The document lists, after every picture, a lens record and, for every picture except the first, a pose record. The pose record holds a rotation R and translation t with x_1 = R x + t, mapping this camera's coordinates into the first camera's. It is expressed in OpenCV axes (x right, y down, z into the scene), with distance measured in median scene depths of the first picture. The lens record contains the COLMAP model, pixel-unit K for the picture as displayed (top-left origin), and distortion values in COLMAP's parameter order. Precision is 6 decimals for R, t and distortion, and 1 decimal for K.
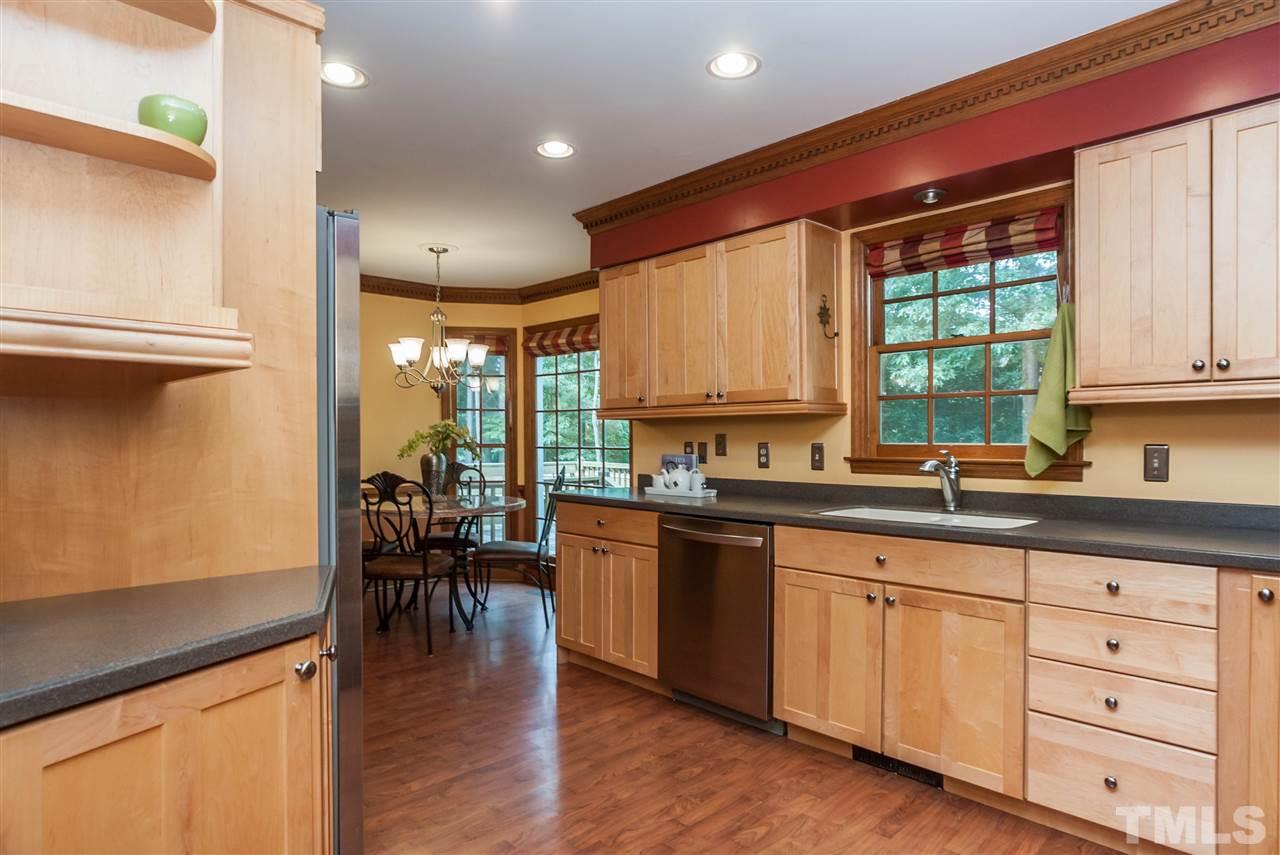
lens RADIAL K [[742.8, 0, 639.1], [0, 742.8, 437.2], [0, 0, 1]] dist [-0.027689, 0.013950]
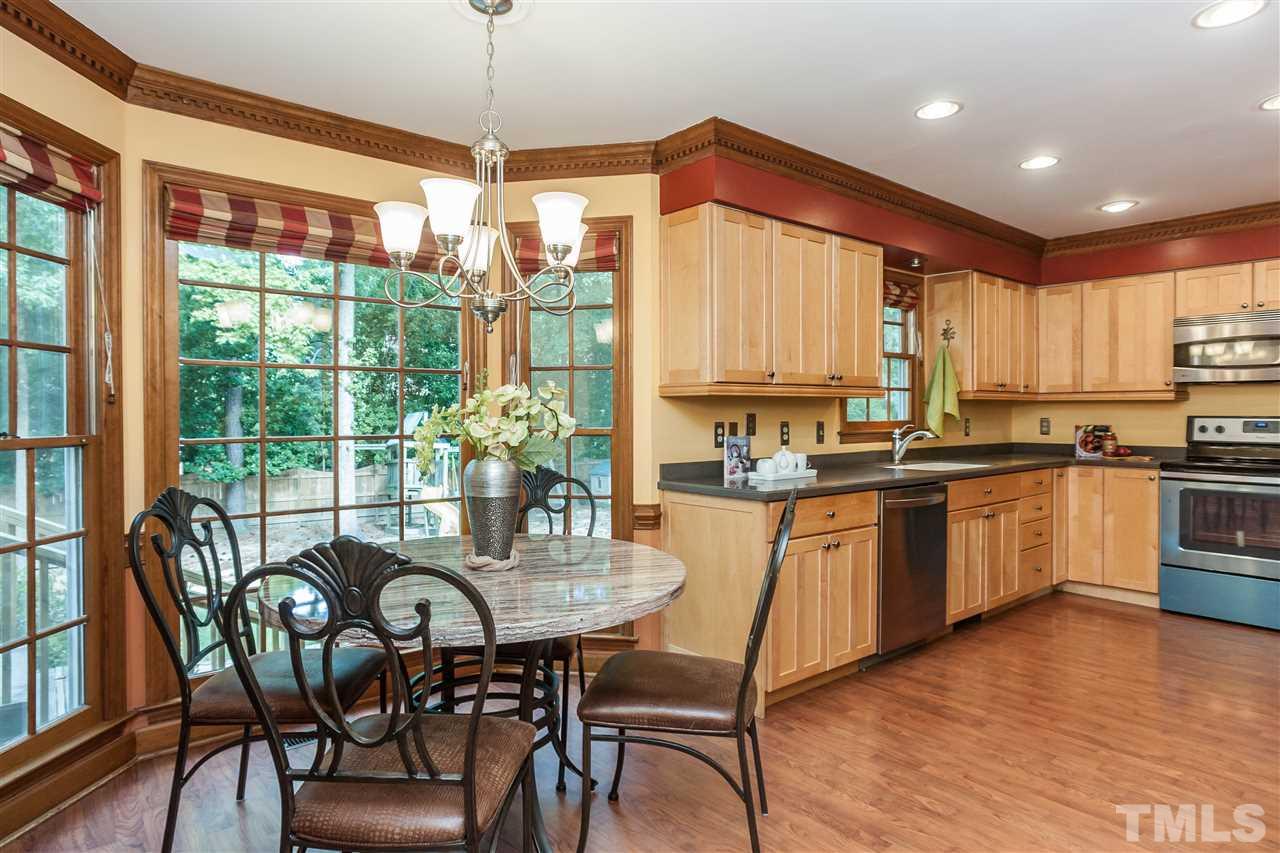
lens RADIAL K [[716.5, 0, 641.9], [0, 716.5, 417.7], [0, 0, 1]] dist [-0.015296, 0.010023]
pose [[0.068541, -0.005575, 0.997633, -1.153956], [0.001593, 0.999984, 0.005479, -0.005958], [-0.997647, 0.001214, 0.068549, 1.471780]]
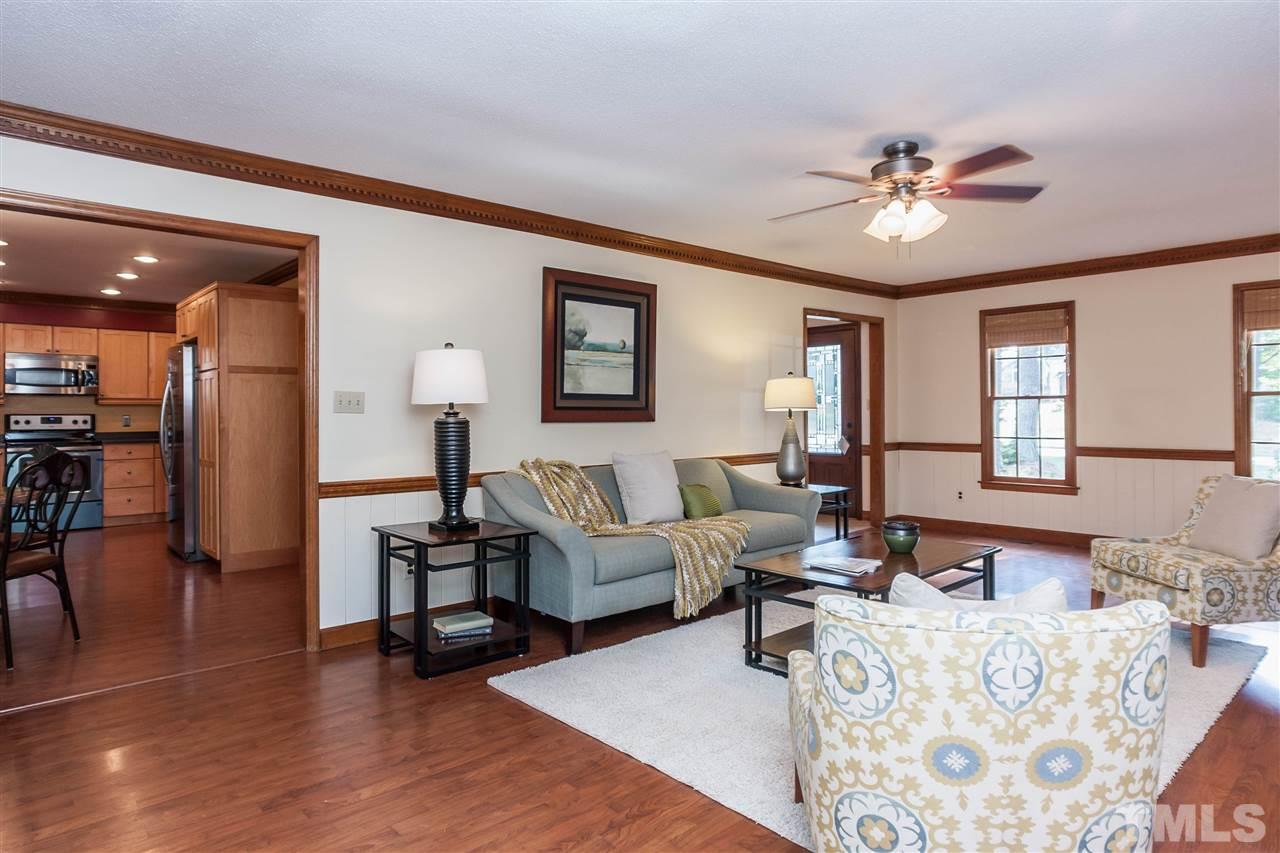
lens RADIAL K [[742.8, 0, 646.4], [0, 742.8, 411.1], [0, 0, 1]] dist [-0.027689, 0.013950]
pose [[-0.999617, 0.003996, 0.027374, -1.808828], [0.004480, 0.999834, 0.017665, -0.048035], [-0.027299, 0.017780, -0.999469, 2.910658]]
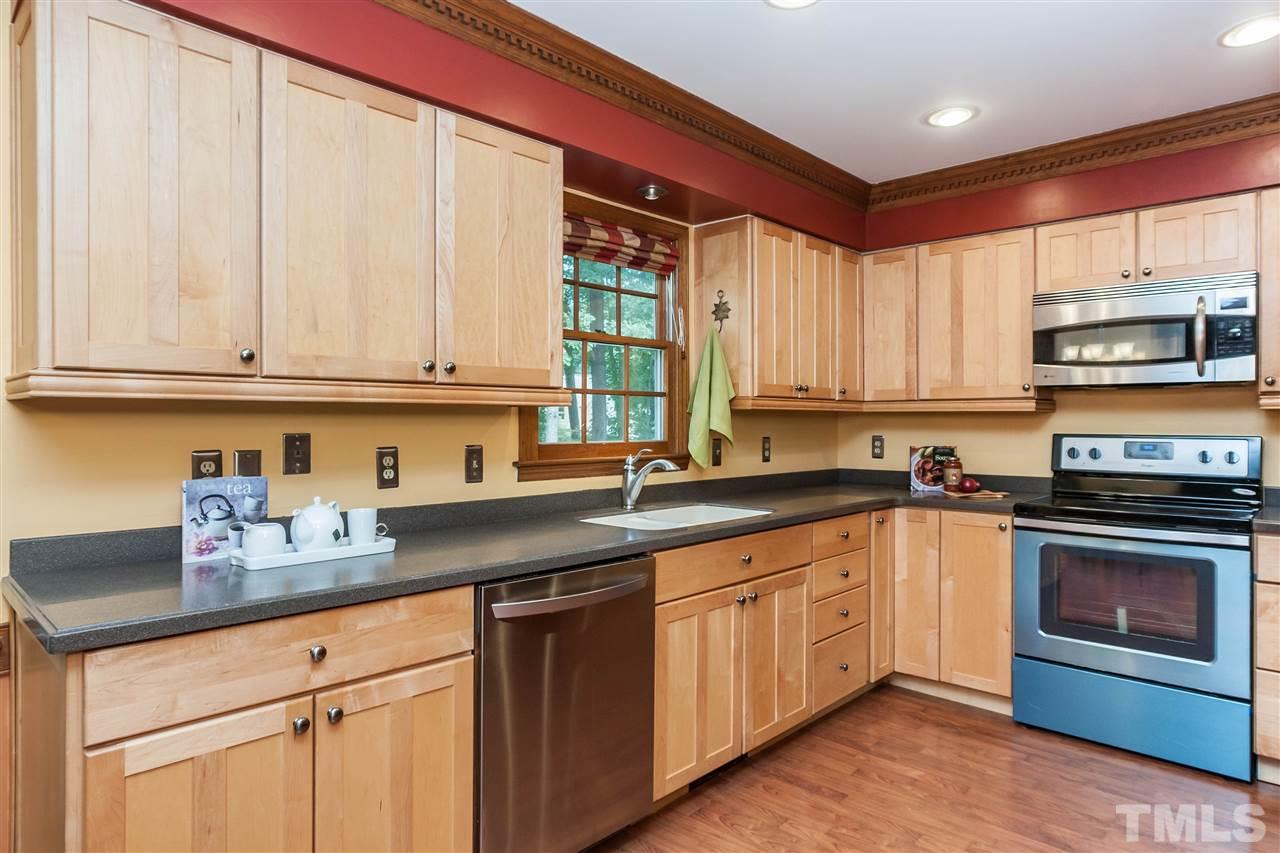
lens RADIAL K [[742.8, 0, 637.3], [0, 742.8, 423.4], [0, 0, 1]] dist [-0.027689, 0.013950]
pose [[-0.049787, 0.001941, 0.998758, -0.593995], [0.000238, 0.999998, -0.001931, -0.014405], [-0.998760, 0.000142, -0.049787, 1.065893]]
